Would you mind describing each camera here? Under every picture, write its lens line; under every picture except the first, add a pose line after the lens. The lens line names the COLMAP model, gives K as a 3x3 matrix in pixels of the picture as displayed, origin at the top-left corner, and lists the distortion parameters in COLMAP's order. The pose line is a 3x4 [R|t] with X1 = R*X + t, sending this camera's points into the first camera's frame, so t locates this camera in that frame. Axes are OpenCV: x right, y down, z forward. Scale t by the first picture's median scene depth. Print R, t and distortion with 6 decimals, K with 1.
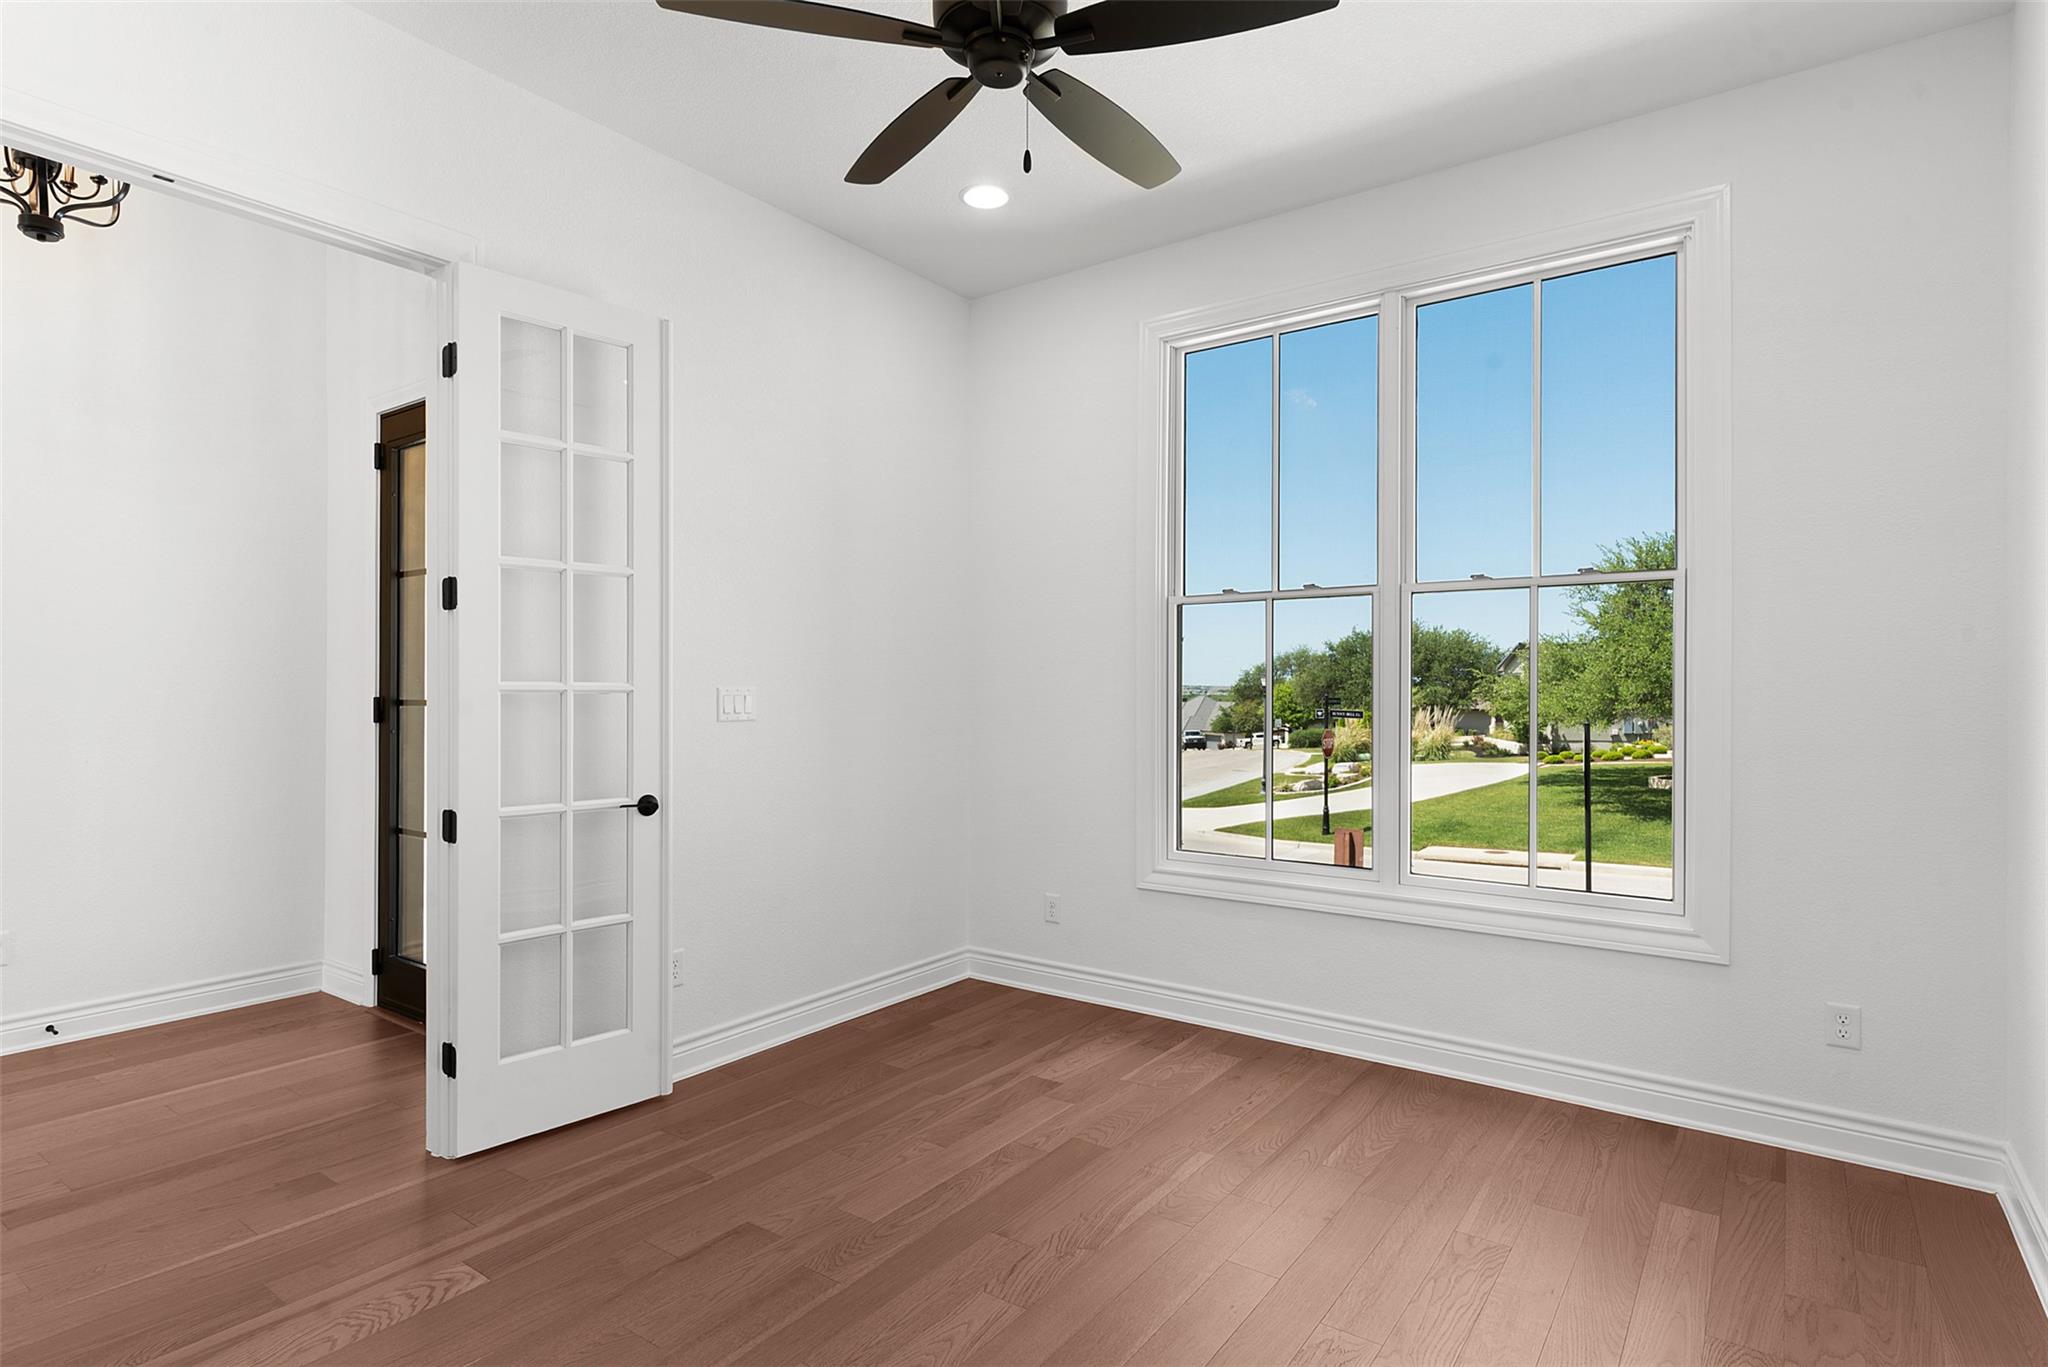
lens RADIAL K [[1057.4, 0, 1014.2], [0, 1057.4, 690.0], [0, 0, 1]] dist [0.000695, -0.000078]
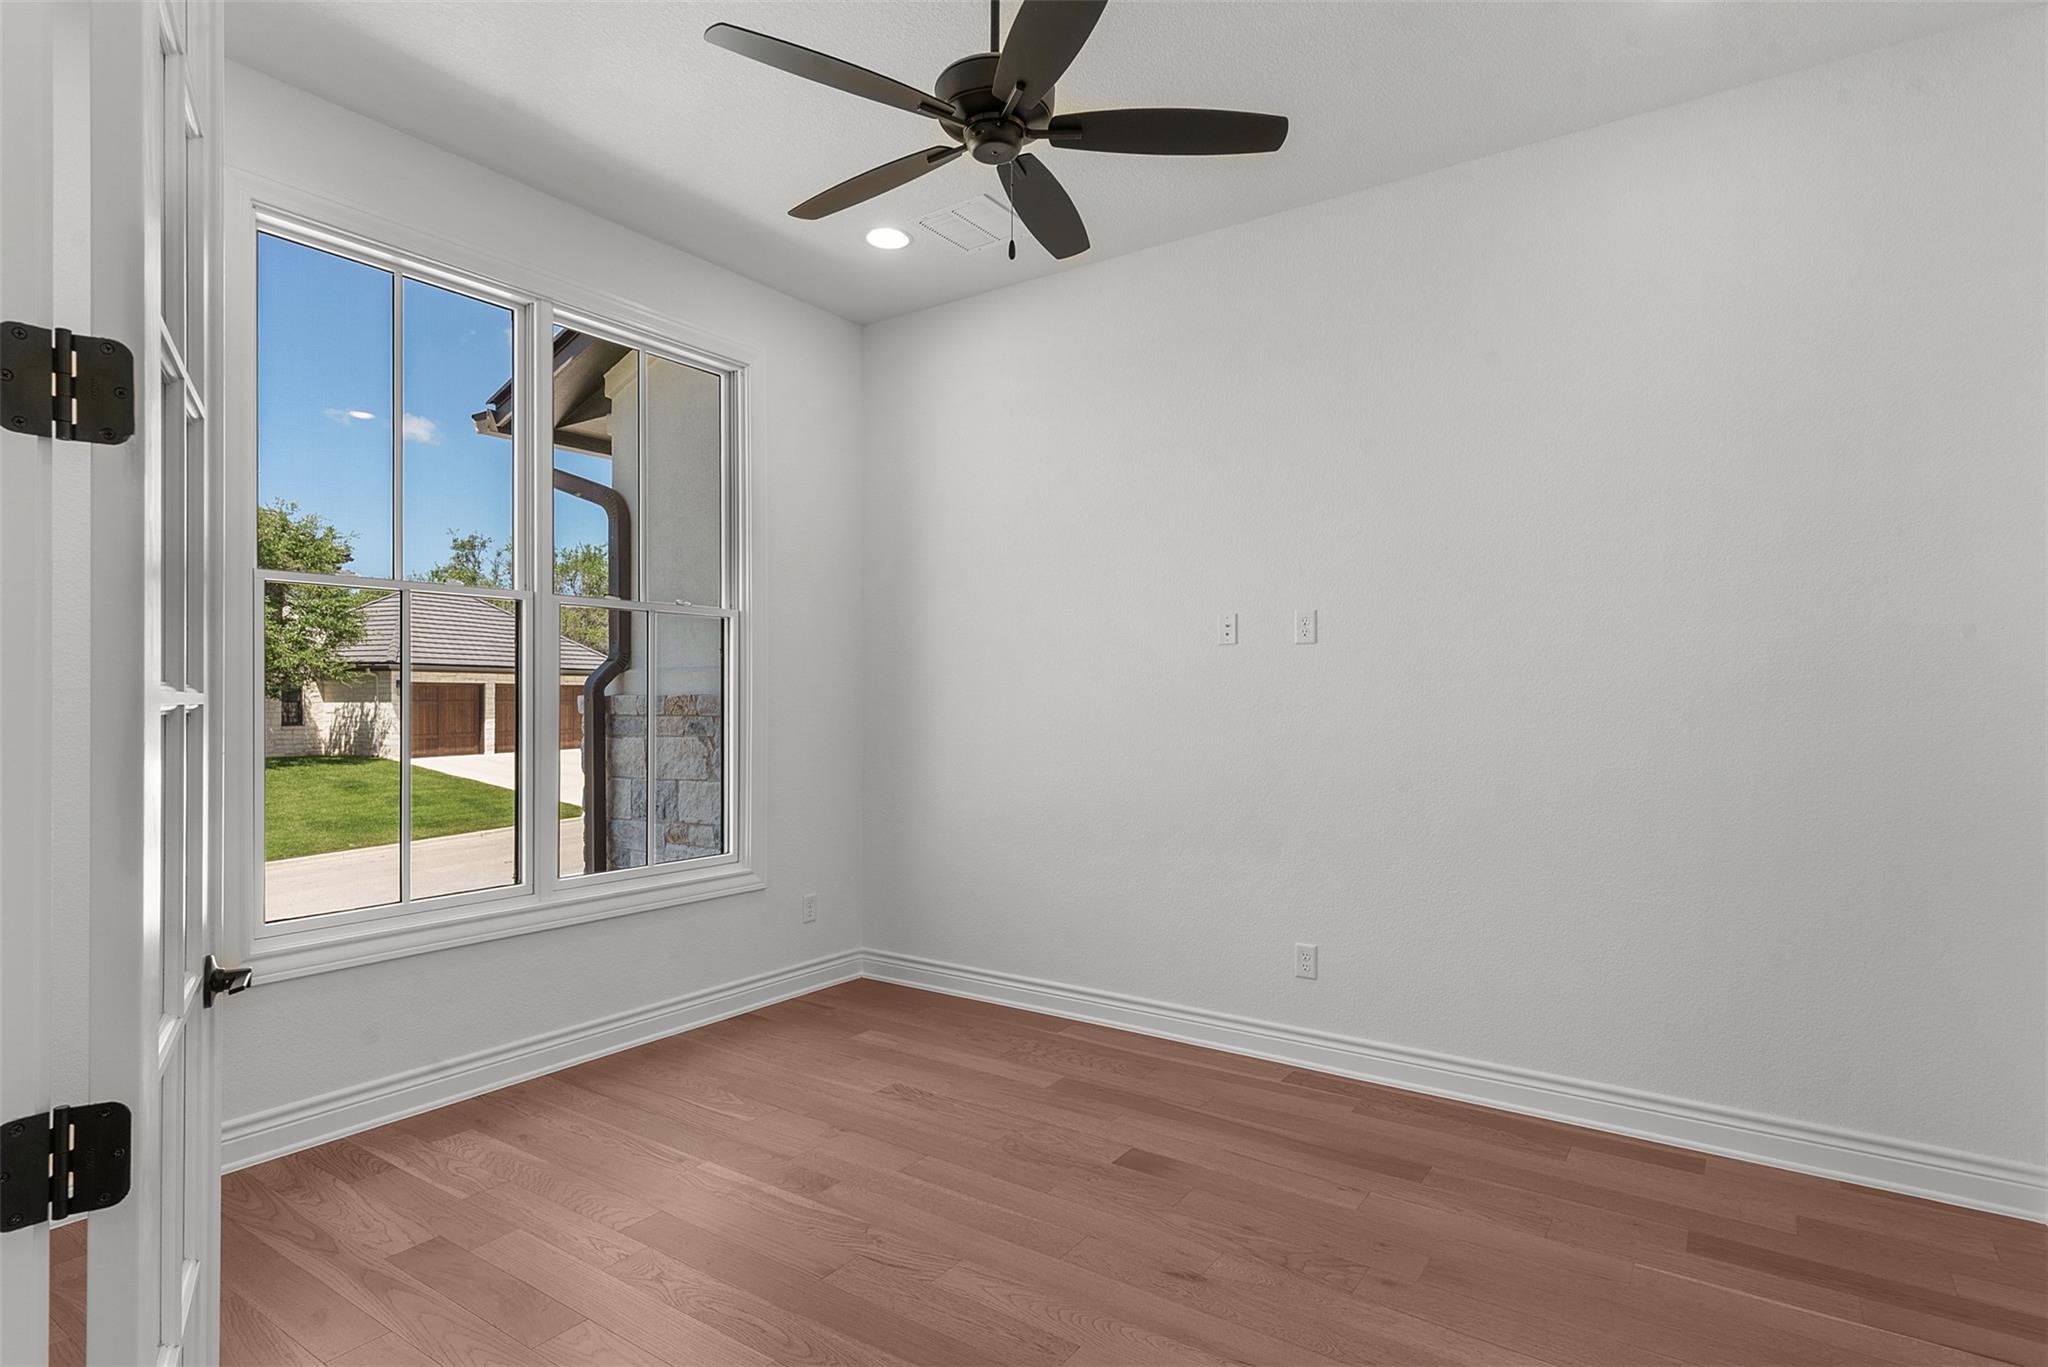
lens RADIAL K [[1057.4, 0, 1014.2], [0, 1057.4, 690.0], [0, 0, 1]] dist [0.000695, -0.000078]
pose [[-0.024483, 0.005891, 0.999683, -0.774726], [0.000971, 0.999982, -0.005869, -0.002662], [-0.999700, 0.000827, -0.024489, 0.684336]]
